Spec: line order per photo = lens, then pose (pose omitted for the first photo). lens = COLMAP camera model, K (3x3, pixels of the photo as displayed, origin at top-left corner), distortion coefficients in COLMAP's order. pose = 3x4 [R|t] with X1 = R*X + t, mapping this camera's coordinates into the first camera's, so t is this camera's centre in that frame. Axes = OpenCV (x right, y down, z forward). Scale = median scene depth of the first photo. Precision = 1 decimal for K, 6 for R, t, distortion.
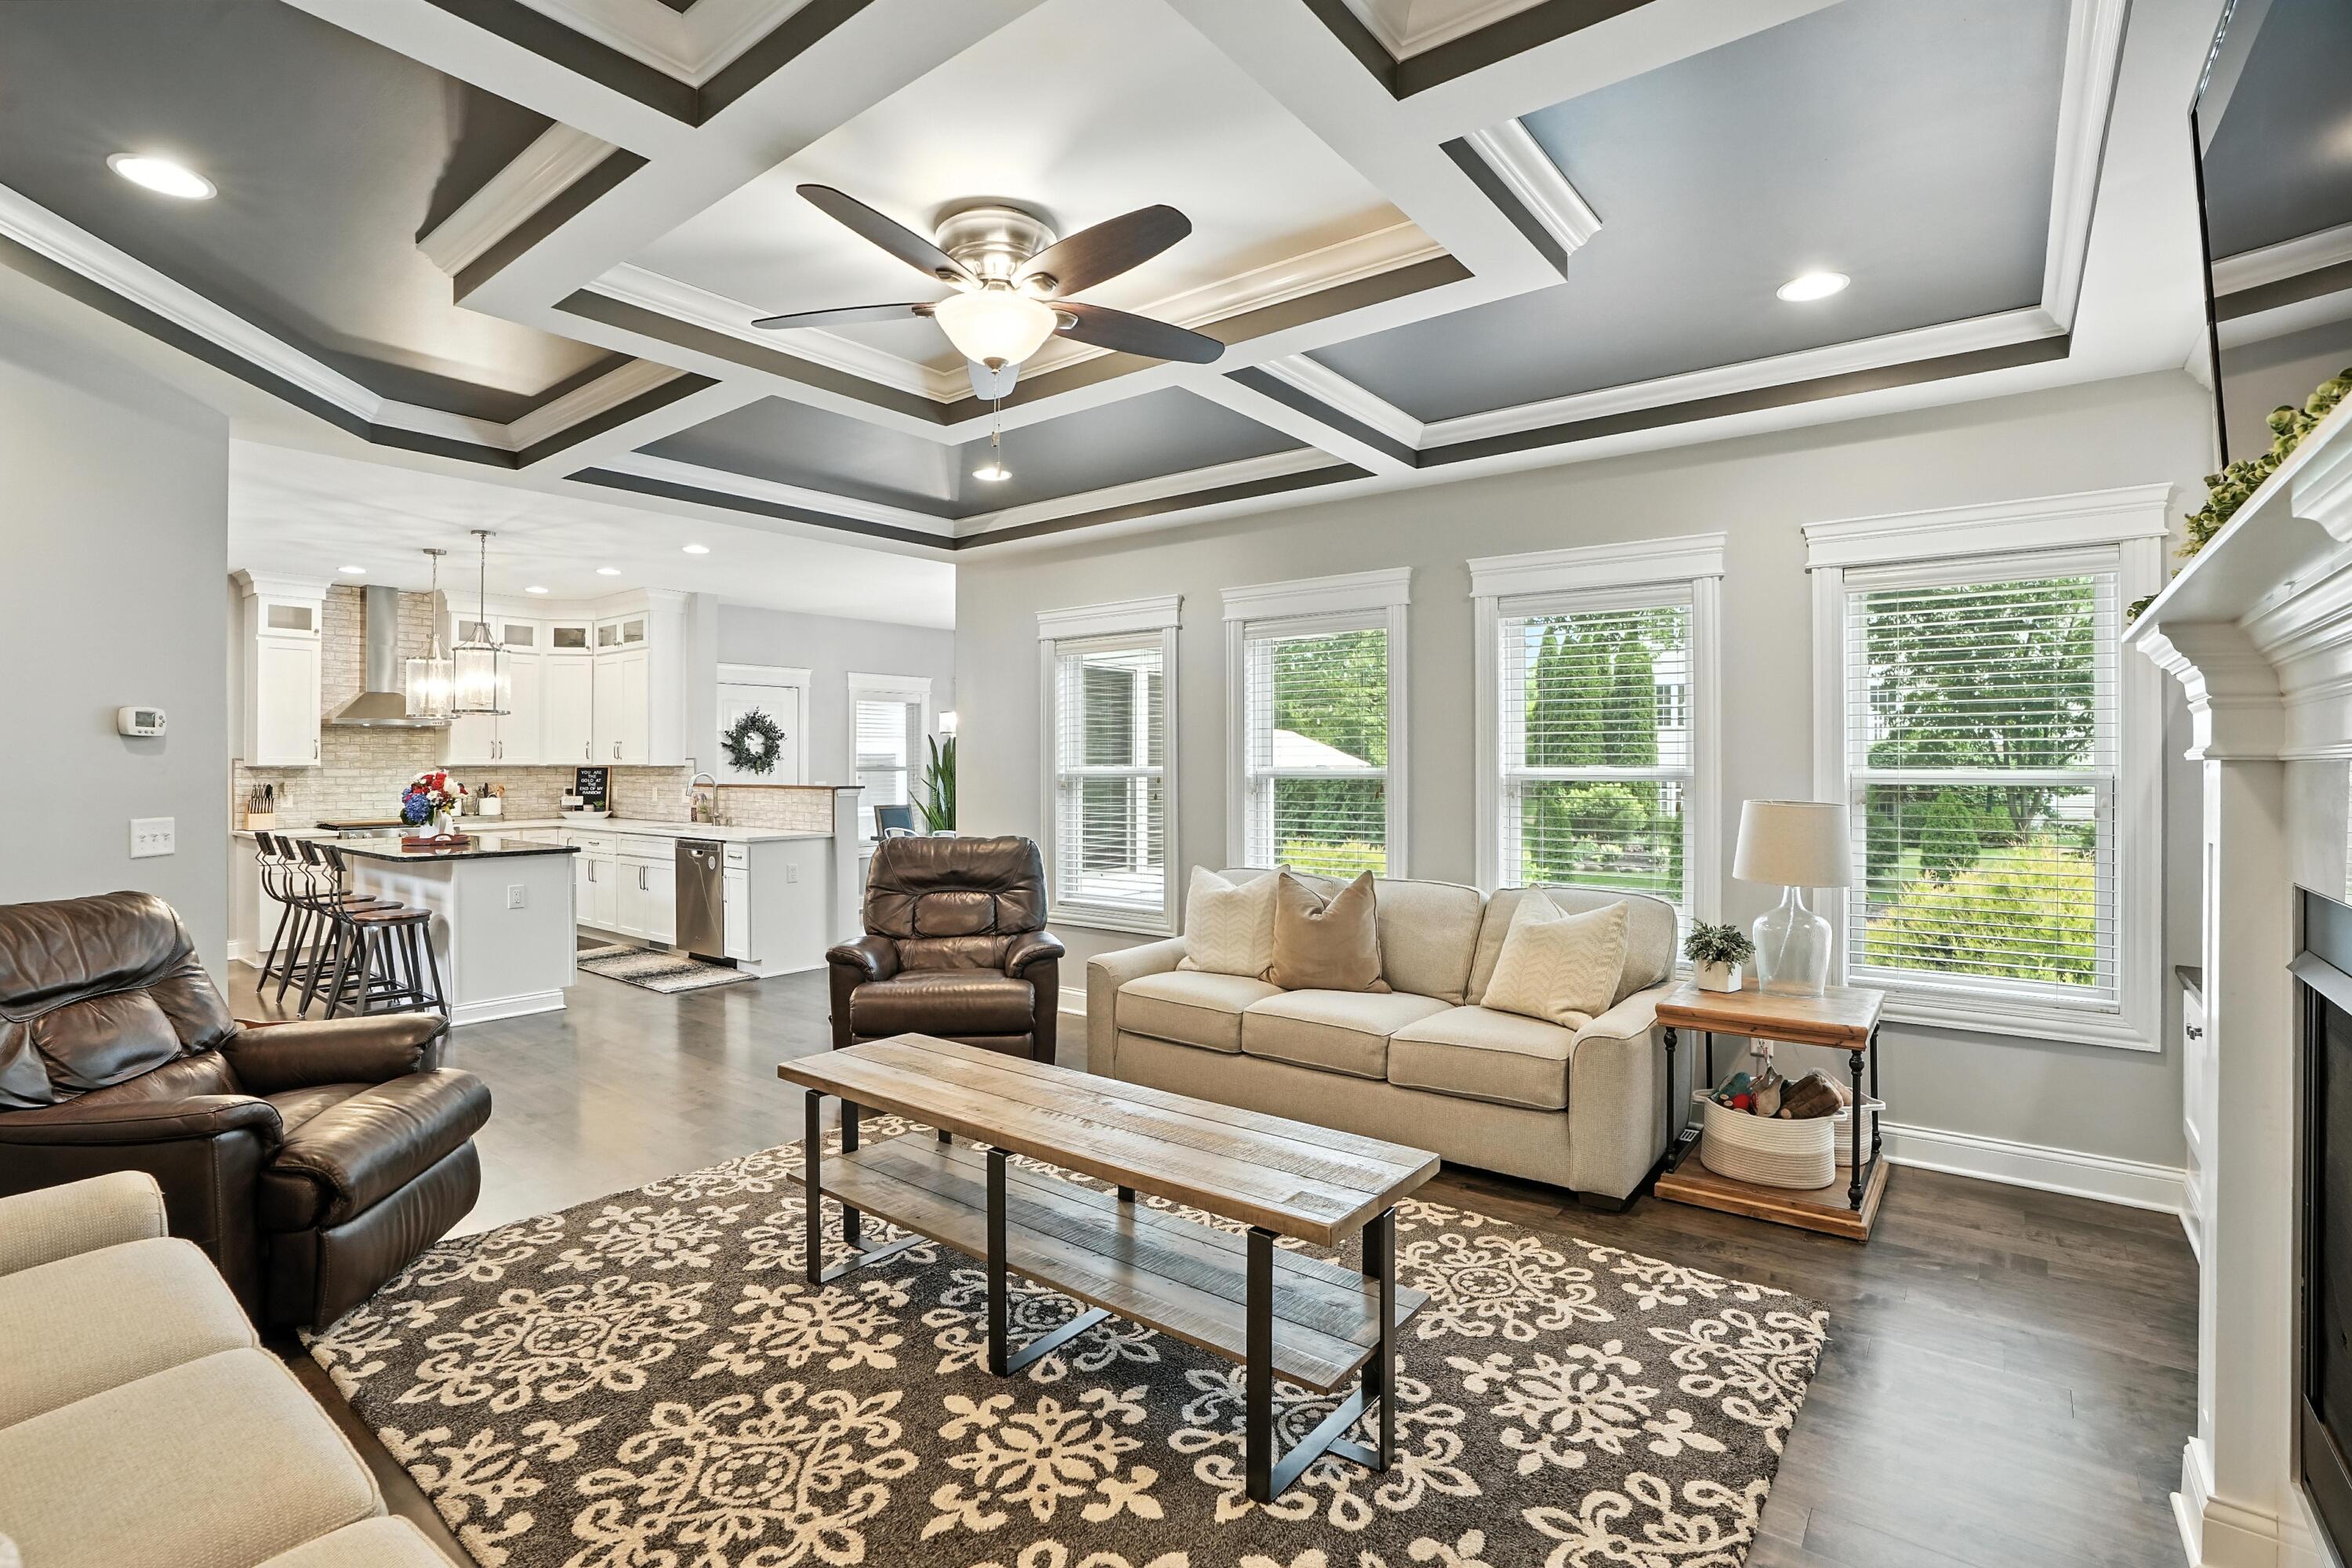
lens RADIAL K [[1091.7, 0, 1120.0], [0, 1091.7, 760.4], [0, 0, 1]] dist [-0.013204, 0.002198]
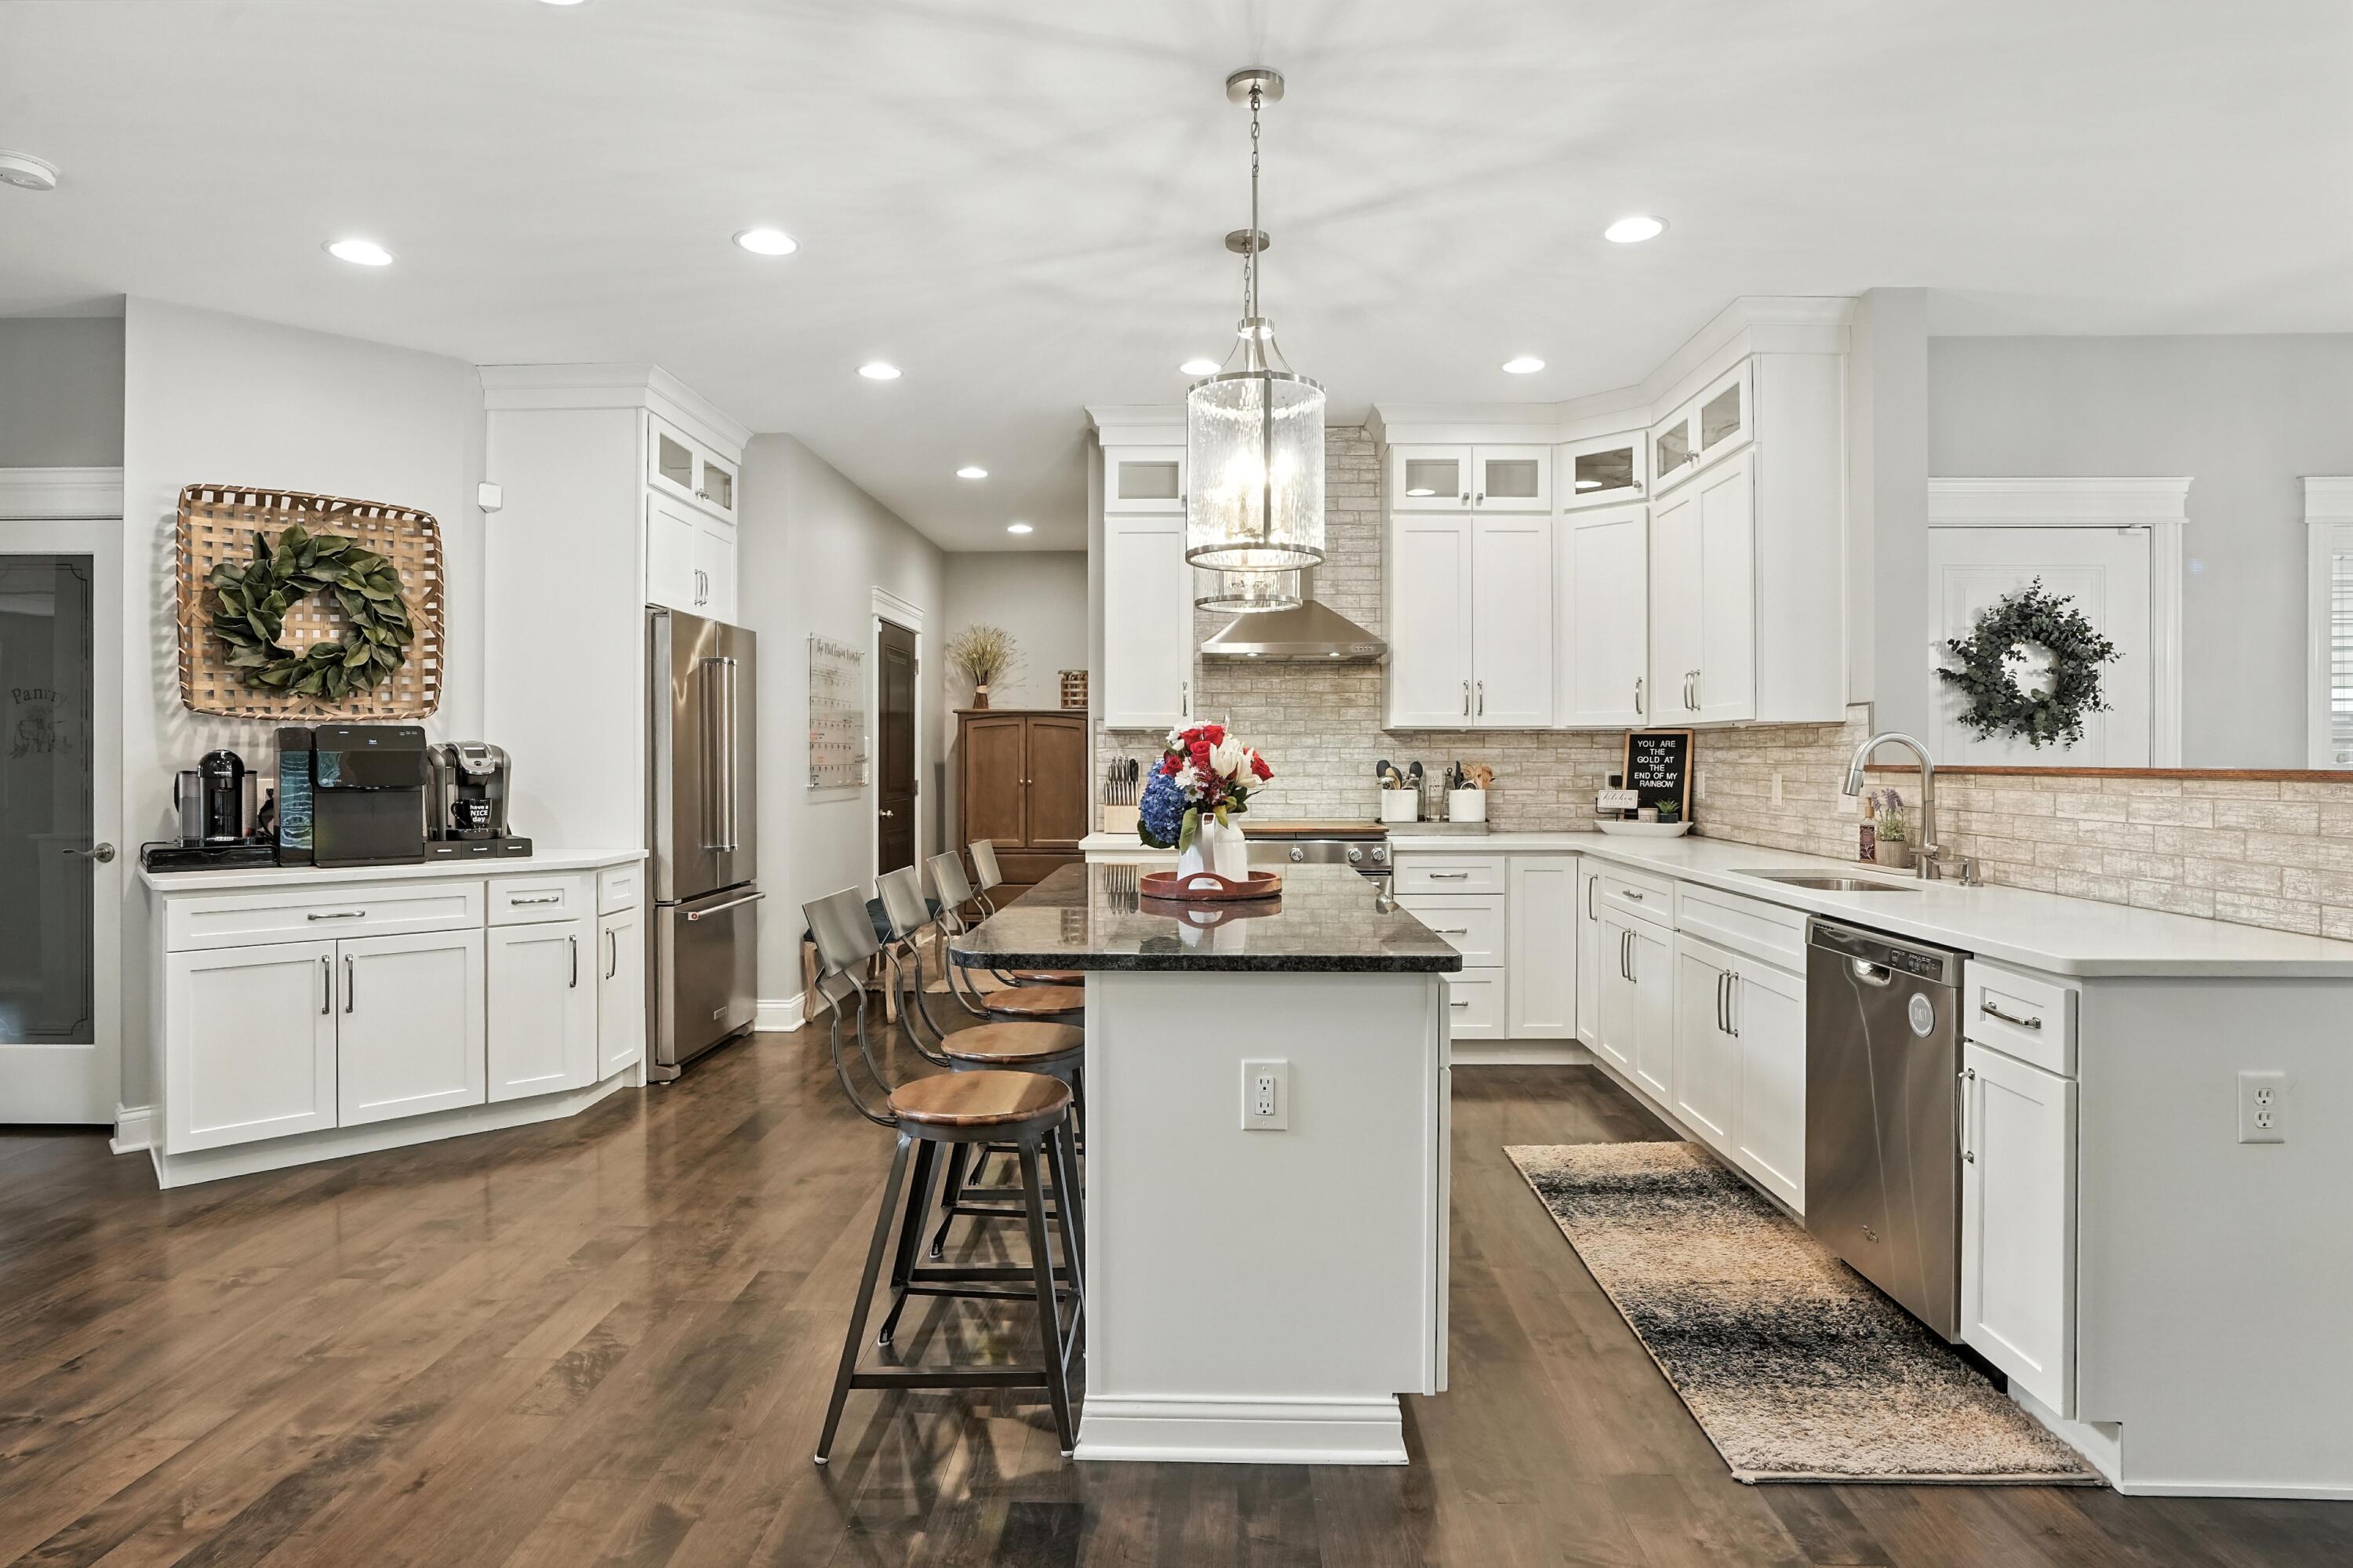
lens RADIAL K [[1241.1, 0, 1186.2], [0, 1241.1, 771.9], [0, 0, 1]] dist [-0.023062, 0.002648]
pose [[0.633341, 0.011080, -0.773794, -0.188202], [0.001544, 0.999877, 0.015581, 0.015566], [0.773871, -0.011063, 0.633246, 0.490092]]
